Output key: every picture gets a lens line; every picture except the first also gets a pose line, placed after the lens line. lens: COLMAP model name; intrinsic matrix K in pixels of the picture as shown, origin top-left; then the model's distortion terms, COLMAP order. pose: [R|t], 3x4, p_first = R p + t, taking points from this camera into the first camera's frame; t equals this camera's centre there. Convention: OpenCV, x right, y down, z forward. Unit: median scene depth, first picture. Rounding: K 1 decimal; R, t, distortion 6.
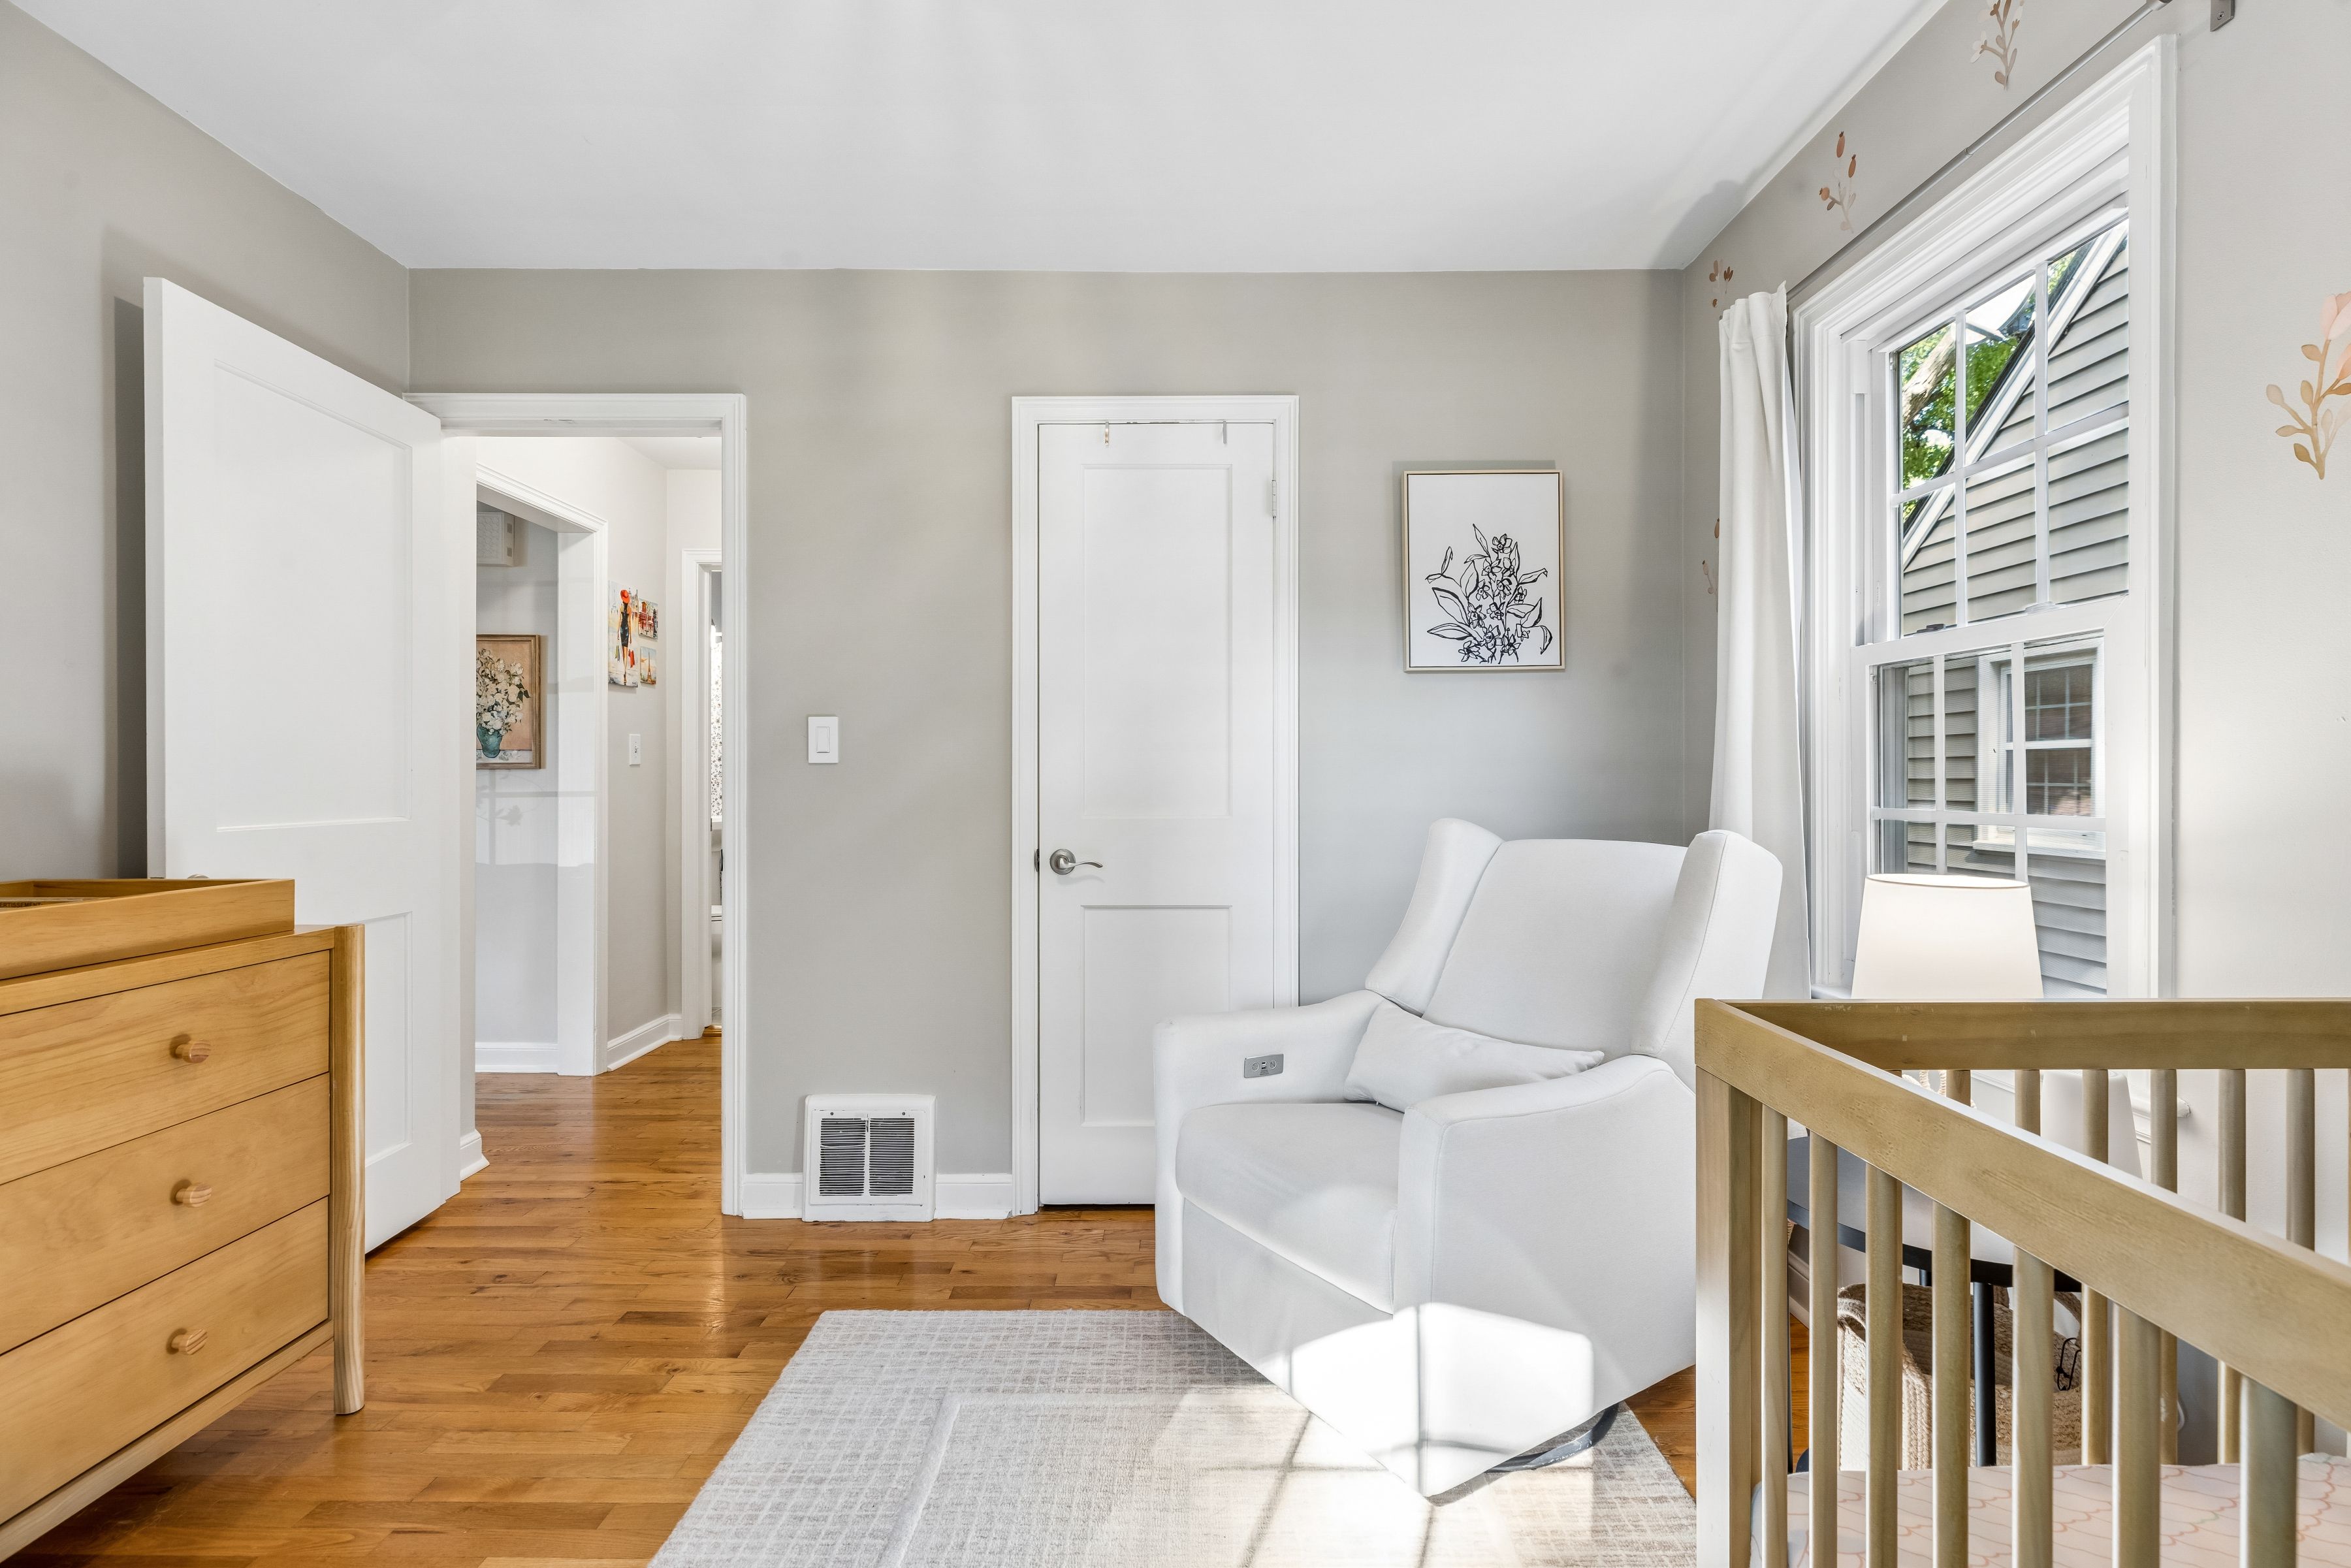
lens RADIAL K [[1053.0, 0, 1174.1], [0, 1053.0, 783.8], [0, 0, 1]] dist [-0.000451, 0.000254]
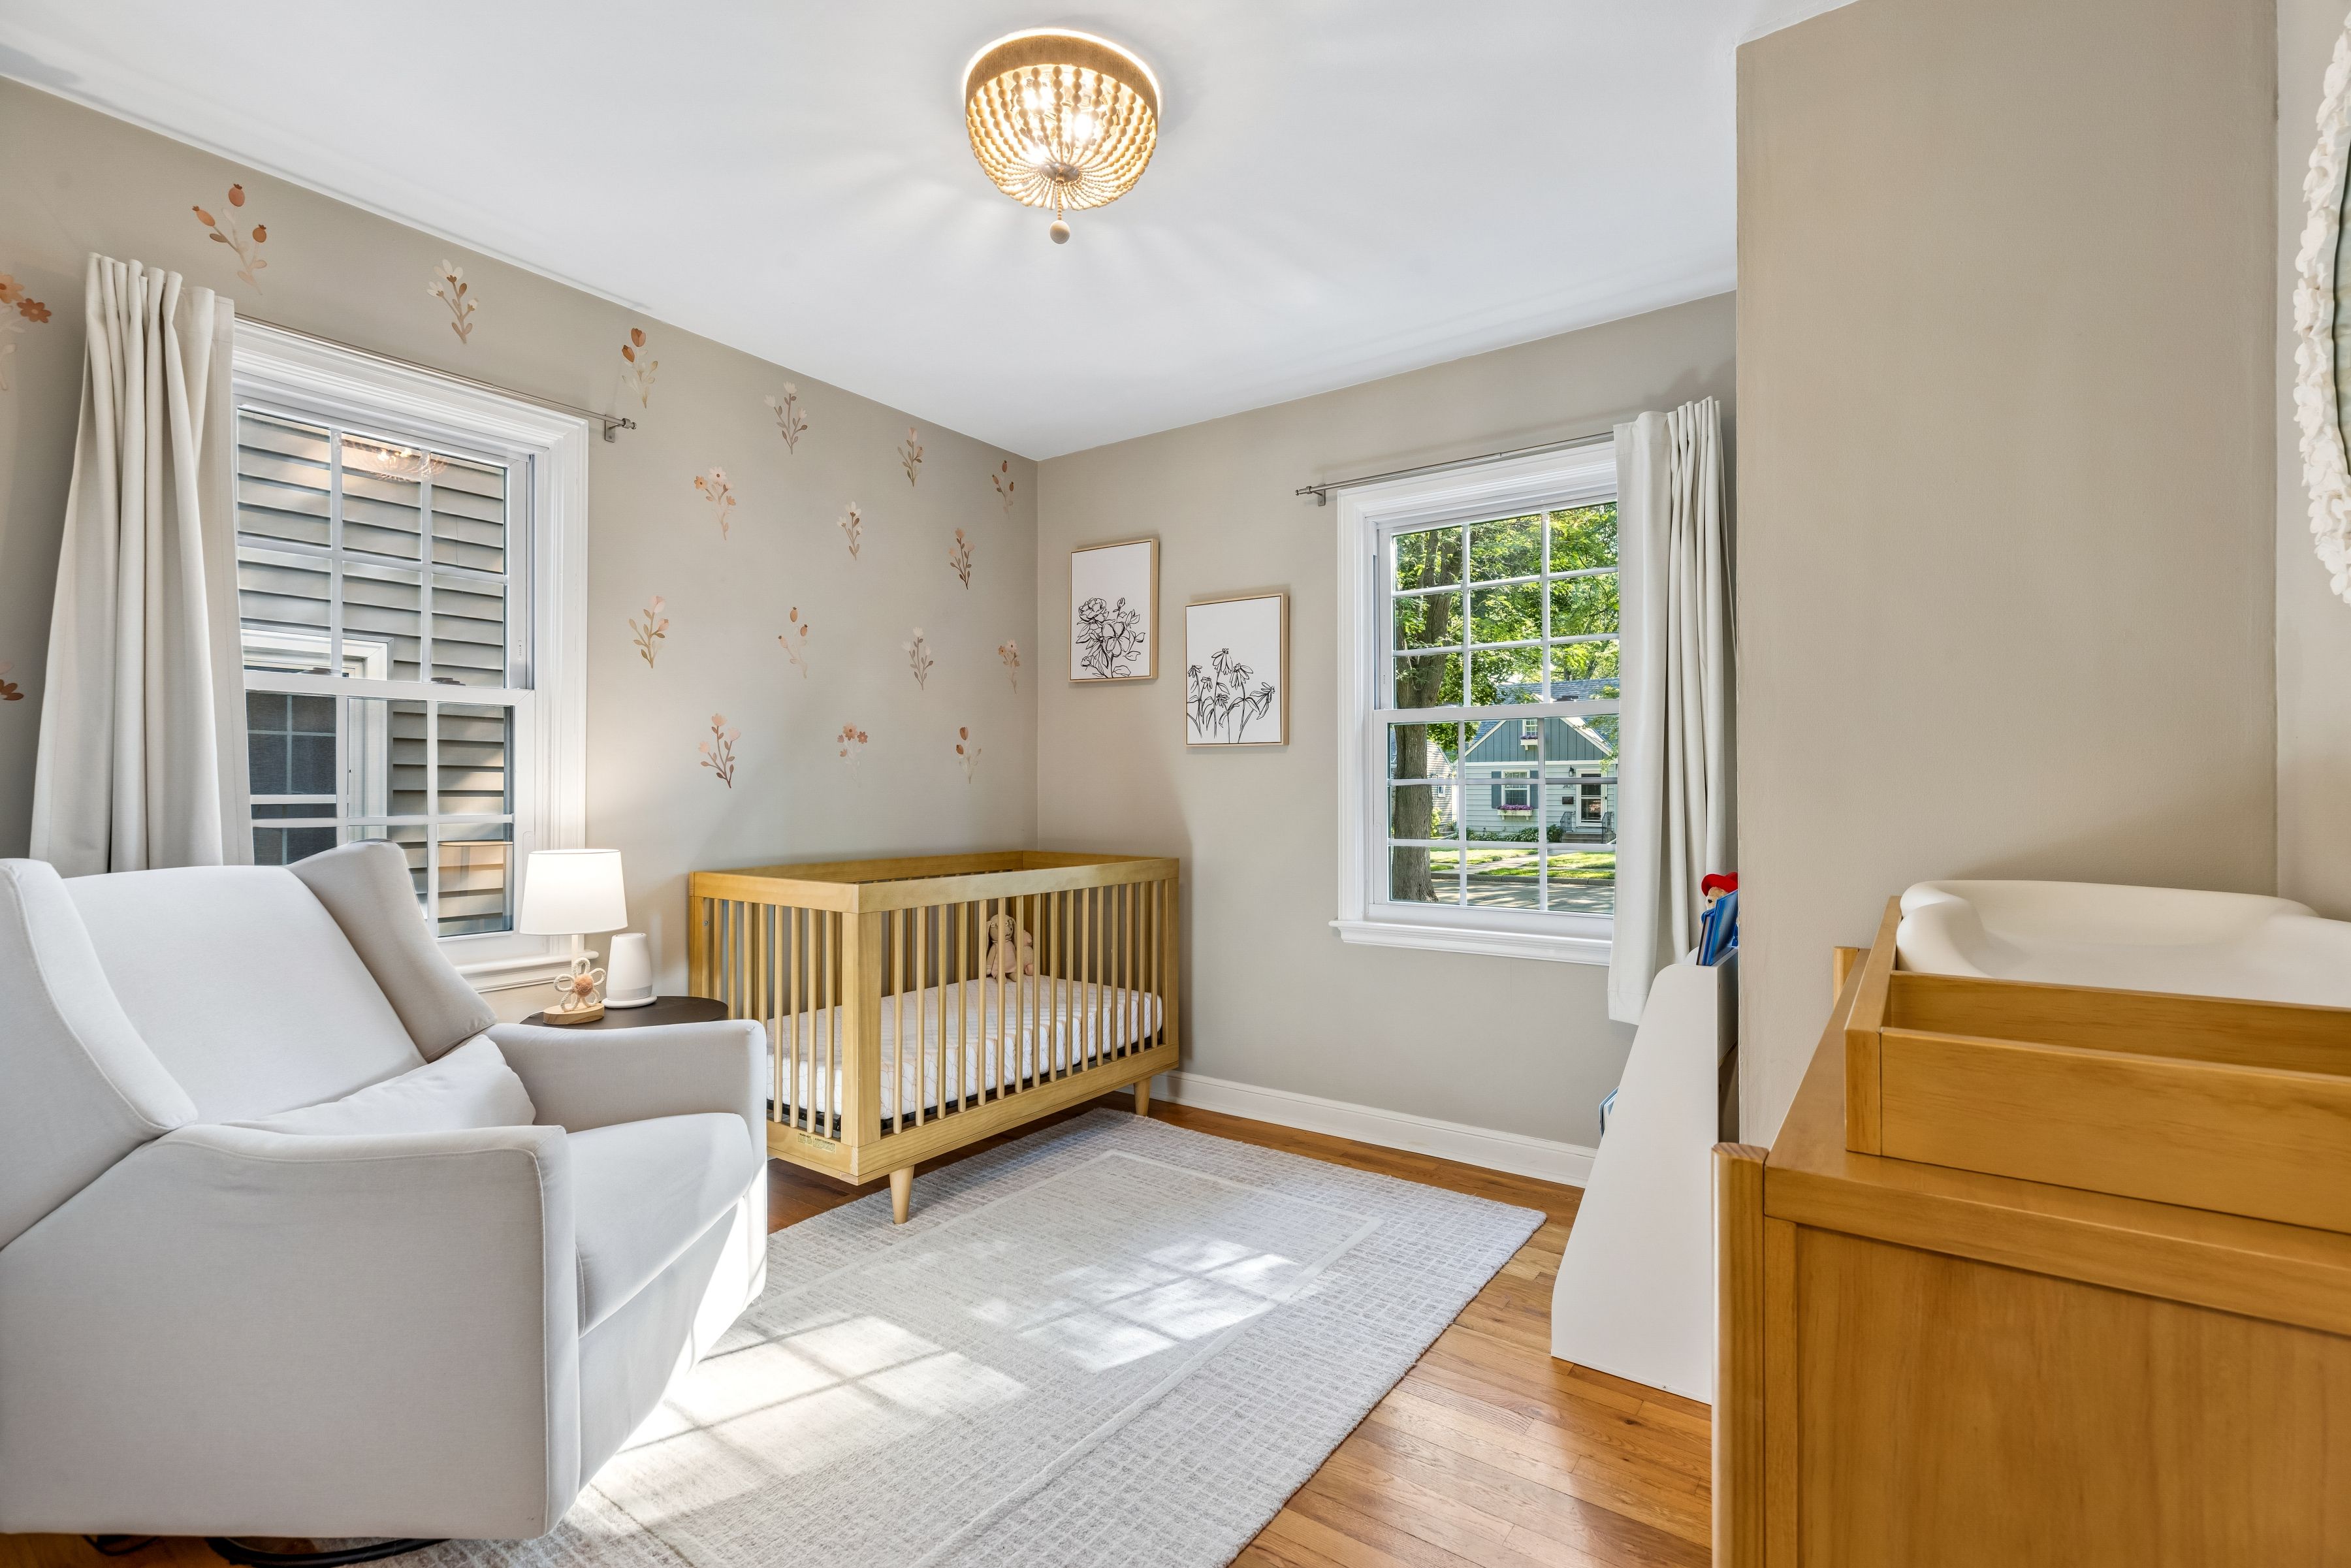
lens RADIAL K [[1053.0, 0, 1176.4], [0, 1053.0, 785.5], [0, 0, 1]] dist [-0.000451, 0.000254]
pose [[-0.814118, -0.001277, 0.580698, -1.023771], [-0.002665, 0.999995, -0.001538, -0.014486], [-0.580693, -0.002799, -0.814118, 1.780657]]
